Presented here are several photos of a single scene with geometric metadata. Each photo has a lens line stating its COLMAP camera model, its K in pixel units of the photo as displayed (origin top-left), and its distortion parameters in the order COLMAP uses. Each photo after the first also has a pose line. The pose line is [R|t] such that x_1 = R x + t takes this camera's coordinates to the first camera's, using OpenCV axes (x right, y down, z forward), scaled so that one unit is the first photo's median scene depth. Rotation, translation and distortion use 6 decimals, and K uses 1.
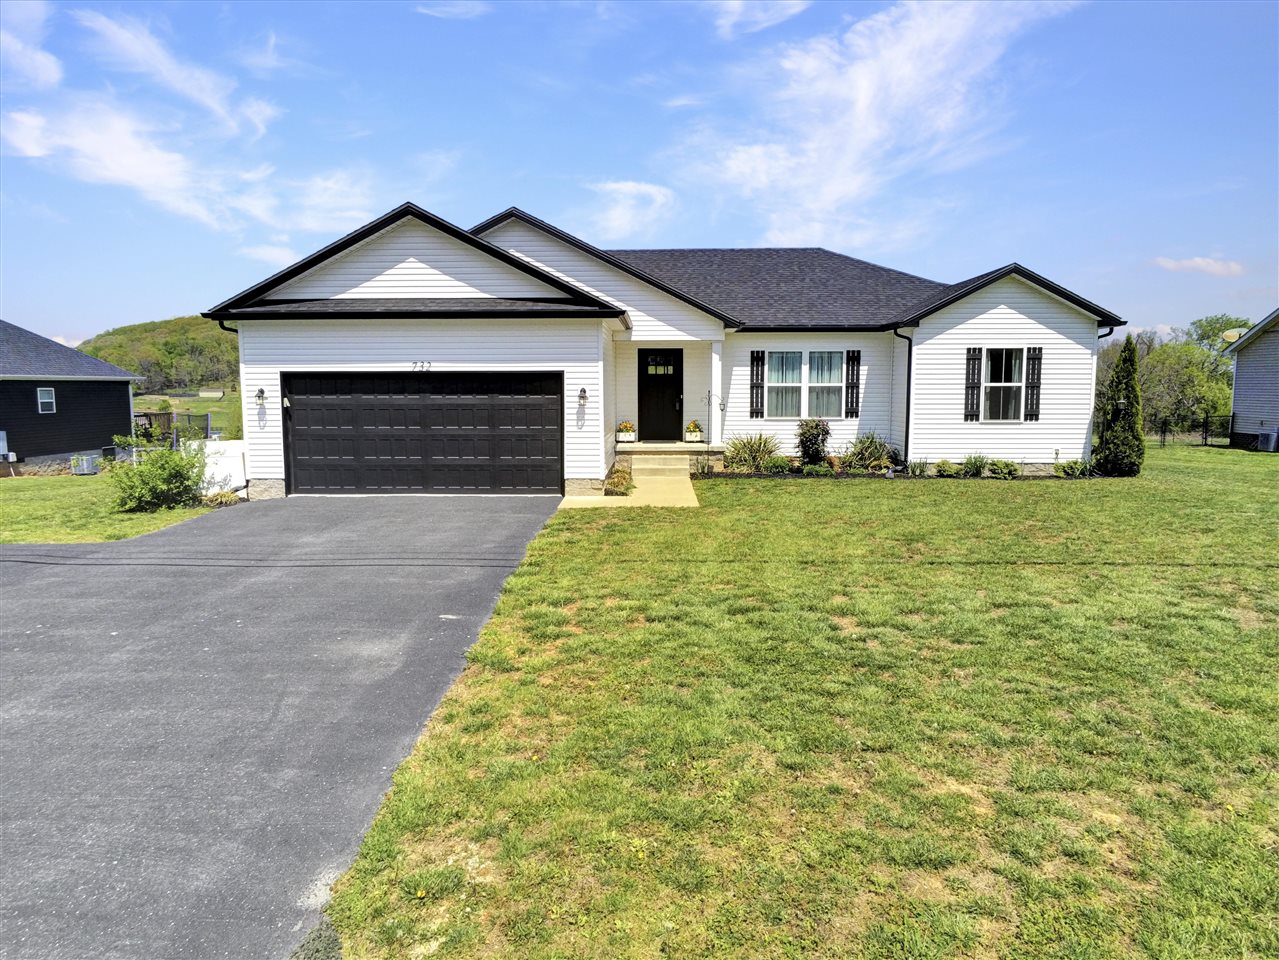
lens RADIAL K [[827.5, 0, 638.6], [0, 827.5, 480.1], [0, 0, 1]] dist [0.001412, 0.000357]
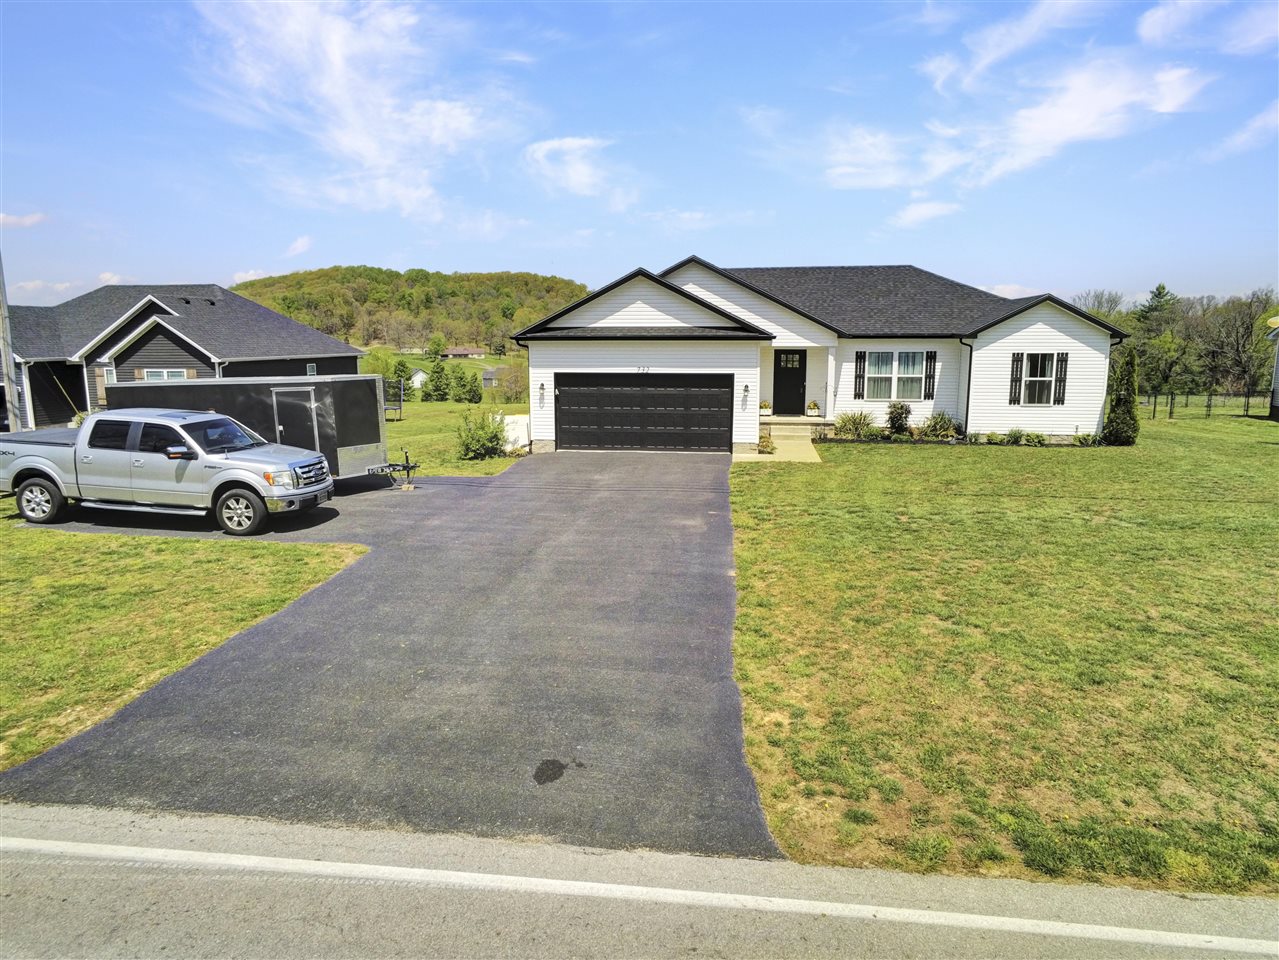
lens RADIAL K [[827.5, 0, 641.0], [0, 827.5, 480.4], [0, 0, 1]] dist [0.001412, 0.000357]
pose [[0.994284, 0.019086, -0.105044, -0.085585], [-0.012965, 0.998194, 0.058649, -0.017557], [0.105973, -0.056952, 0.992737, -0.506302]]
